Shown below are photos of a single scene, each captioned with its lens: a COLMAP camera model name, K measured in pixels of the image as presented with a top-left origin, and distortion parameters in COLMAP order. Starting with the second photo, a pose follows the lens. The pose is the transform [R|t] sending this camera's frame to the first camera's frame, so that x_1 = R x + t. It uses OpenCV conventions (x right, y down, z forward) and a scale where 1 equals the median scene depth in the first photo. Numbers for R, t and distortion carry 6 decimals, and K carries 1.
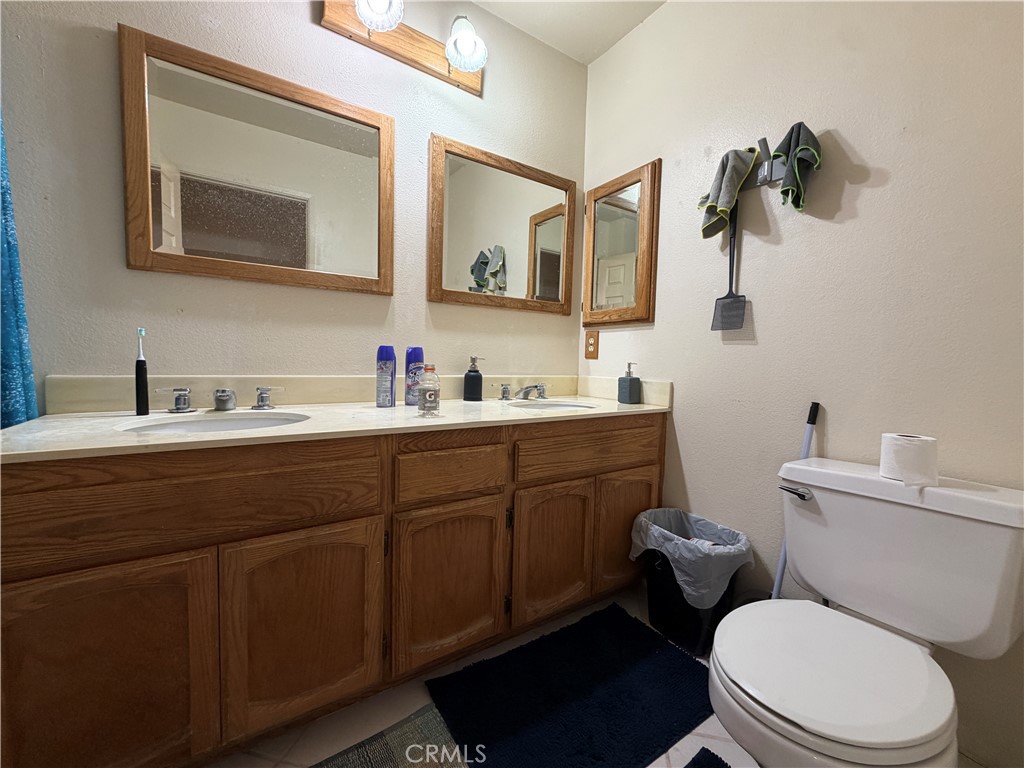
lens RADIAL K [[410.6, 0, 510.0], [0, 410.6, 384.6], [0, 0, 1]] dist [-0.000230, 0.001237]
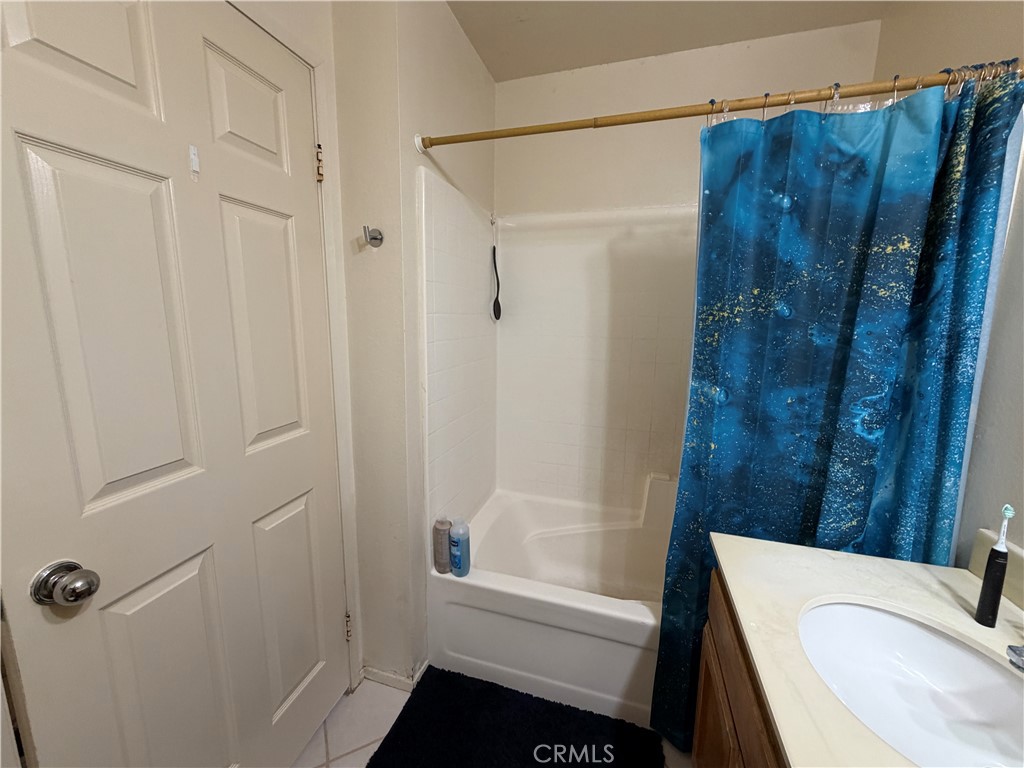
lens RADIAL K [[410.6, 0, 509.3], [0, 410.6, 383.4], [0, 0, 1]] dist [-0.000230, 0.001237]
pose [[-0.769681, 0.077634, -0.633691, 0.138228], [-0.065602, 0.977708, 0.199459, -0.455099], [0.635050, 0.195091, -0.747430, 1.045986]]
